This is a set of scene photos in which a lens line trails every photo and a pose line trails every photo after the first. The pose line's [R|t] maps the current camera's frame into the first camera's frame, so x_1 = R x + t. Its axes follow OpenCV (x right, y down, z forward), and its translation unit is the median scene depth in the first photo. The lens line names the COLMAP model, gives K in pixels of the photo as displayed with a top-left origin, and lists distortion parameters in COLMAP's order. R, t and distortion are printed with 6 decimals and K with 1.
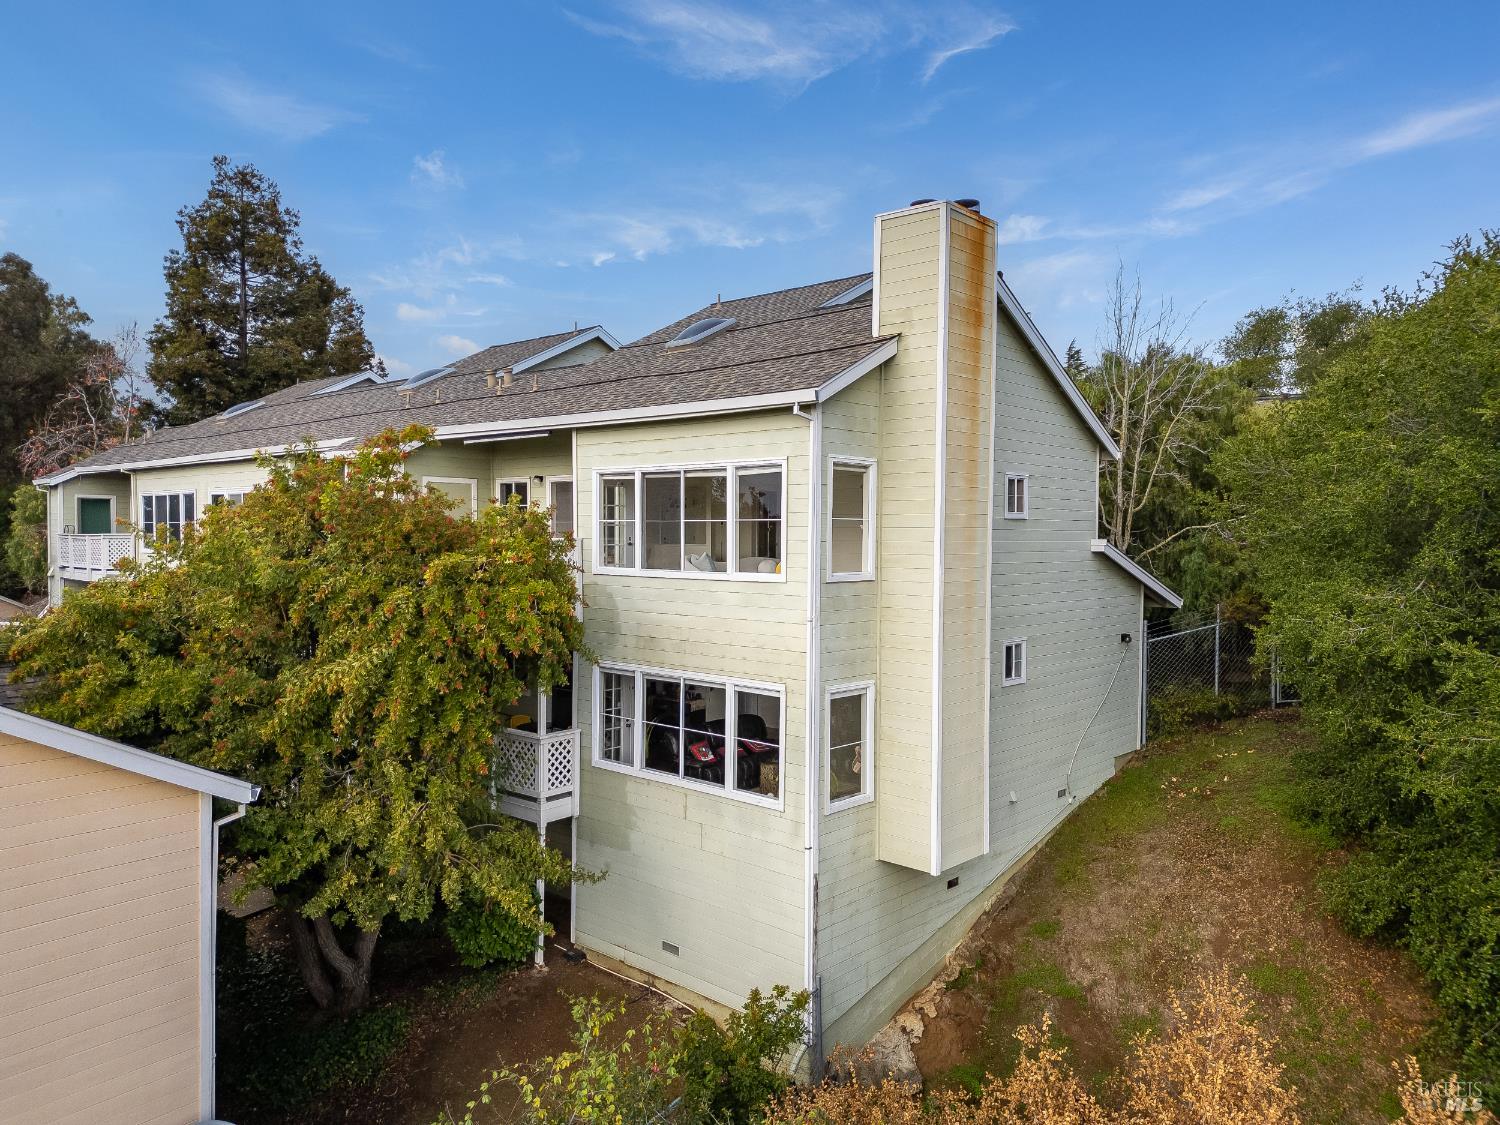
lens RADIAL K [[1044.5, 0, 750.0], [0, 1044.5, 562.5], [0, 0, 1]] dist [0.093569, -0.095543]
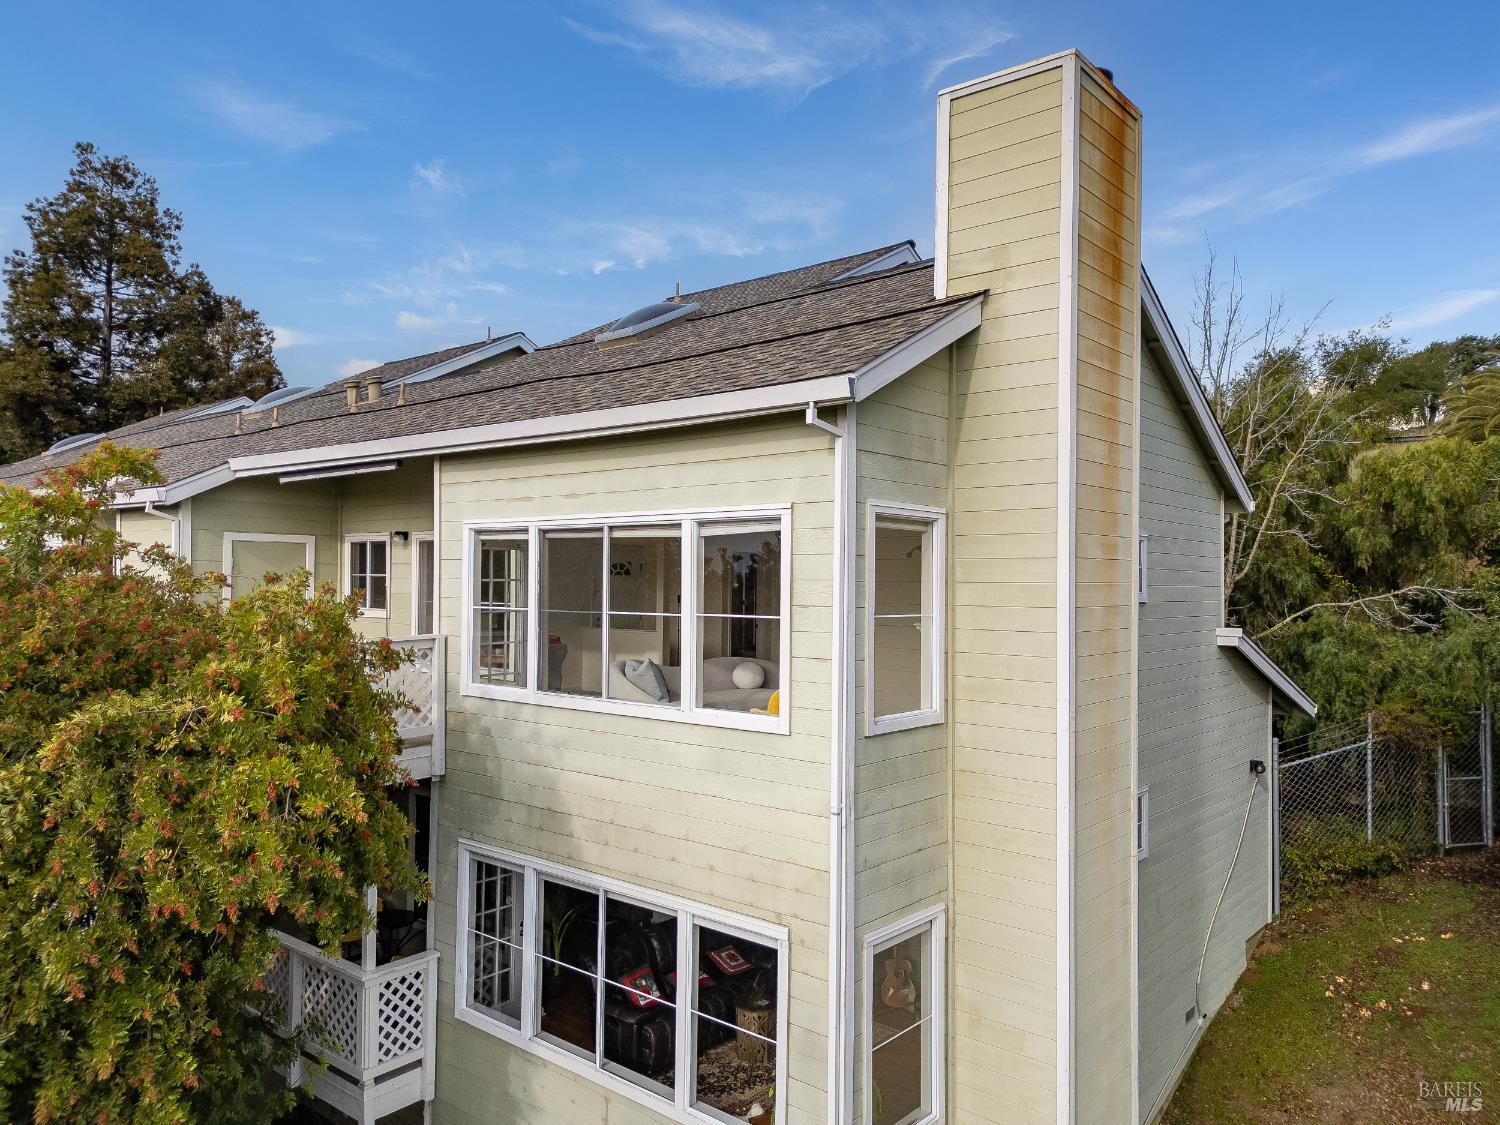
lens RADIAL K [[1044.5, 0, 750.0], [0, 1044.5, 562.5], [0, 0, 1]] dist [0.093569, -0.095543]
pose [[0.999468, 0.003295, 0.032443, -0.003312], [-0.001790, 0.998925, -0.046321, -0.038827], [-0.032560, 0.046238, 0.998400, 0.391662]]
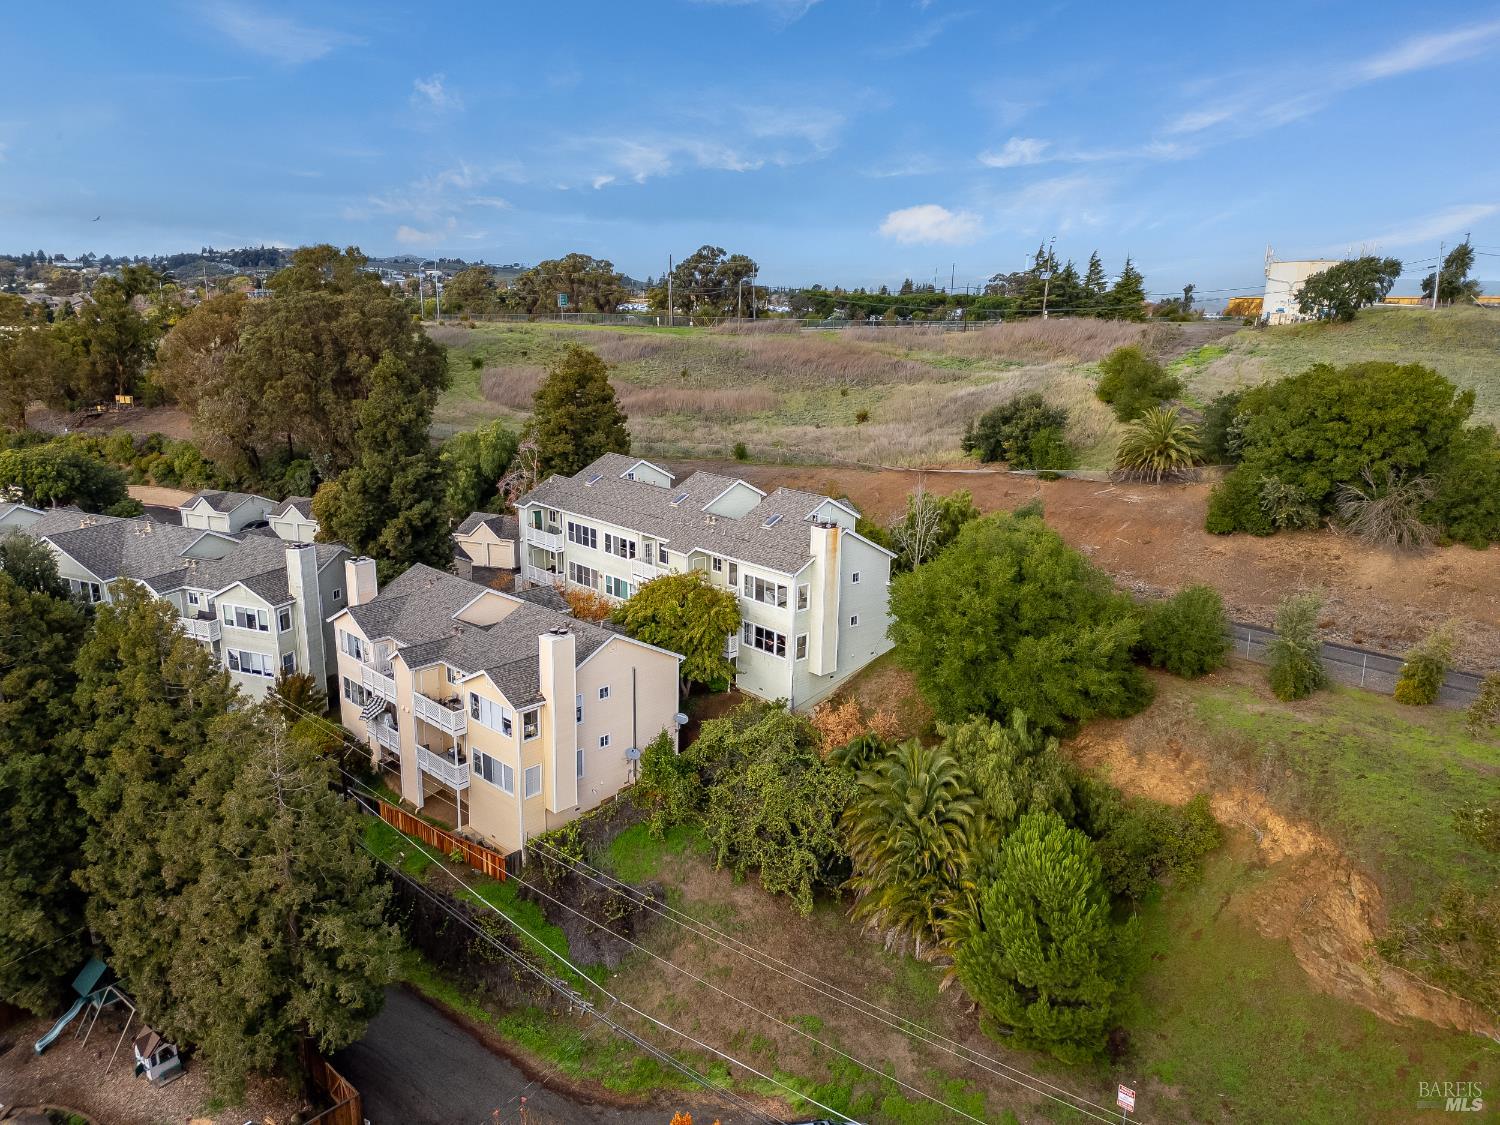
lens RADIAL K [[1044.5, 0, 750.0], [0, 1044.5, 562.5], [0, 0, 1]] dist [0.093569, -0.095543]
pose [[0.994354, 0.031408, -0.101357, 0.276838], [-0.009300, 0.977310, 0.211611, -0.969254], [0.105704, -0.209474, 0.972084, -2.832414]]
